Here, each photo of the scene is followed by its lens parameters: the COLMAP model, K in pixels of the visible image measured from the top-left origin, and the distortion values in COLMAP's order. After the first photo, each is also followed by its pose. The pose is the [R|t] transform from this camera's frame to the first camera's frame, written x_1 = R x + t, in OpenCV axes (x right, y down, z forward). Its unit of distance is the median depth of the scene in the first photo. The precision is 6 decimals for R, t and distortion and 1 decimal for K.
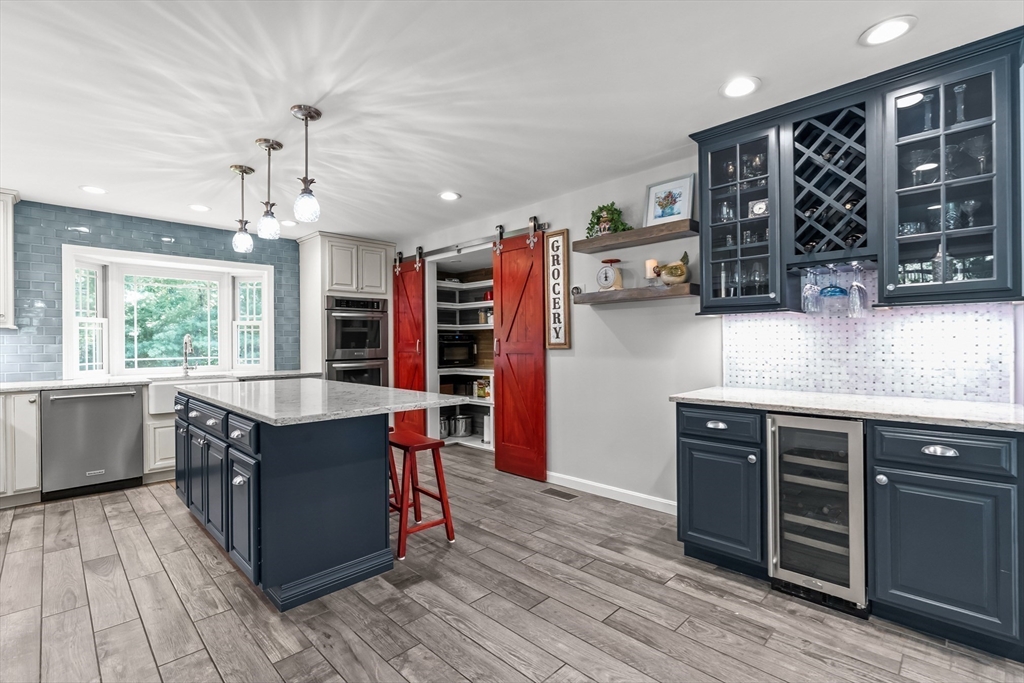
lens RADIAL K [[462.4, 0, 512.0], [0, 462.4, 341.5], [0, 0, 1]] dist [-0.001284, -0.000125]
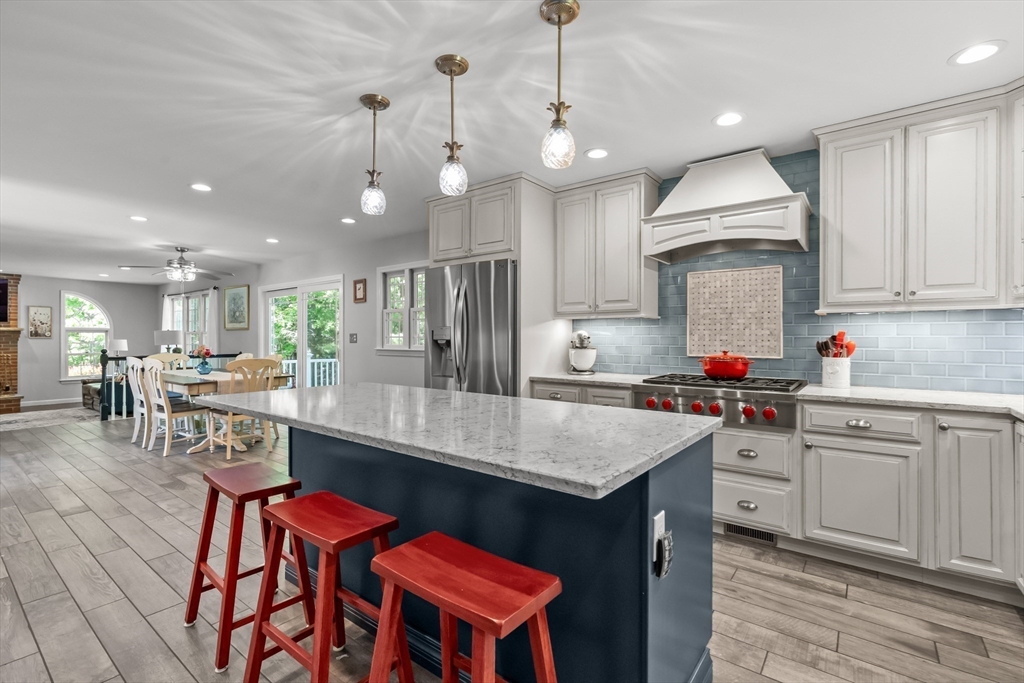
lens RADIAL K [[462.4, 0, 512.0], [0, 462.4, 341.5], [0, 0, 1]] dist [-0.001284, -0.000125]
pose [[-0.991442, 0.008307, -0.130283, -0.466149], [0.007899, 0.999962, 0.003647, 0.009524], [0.130308, 0.002586, -0.991470, 1.559340]]
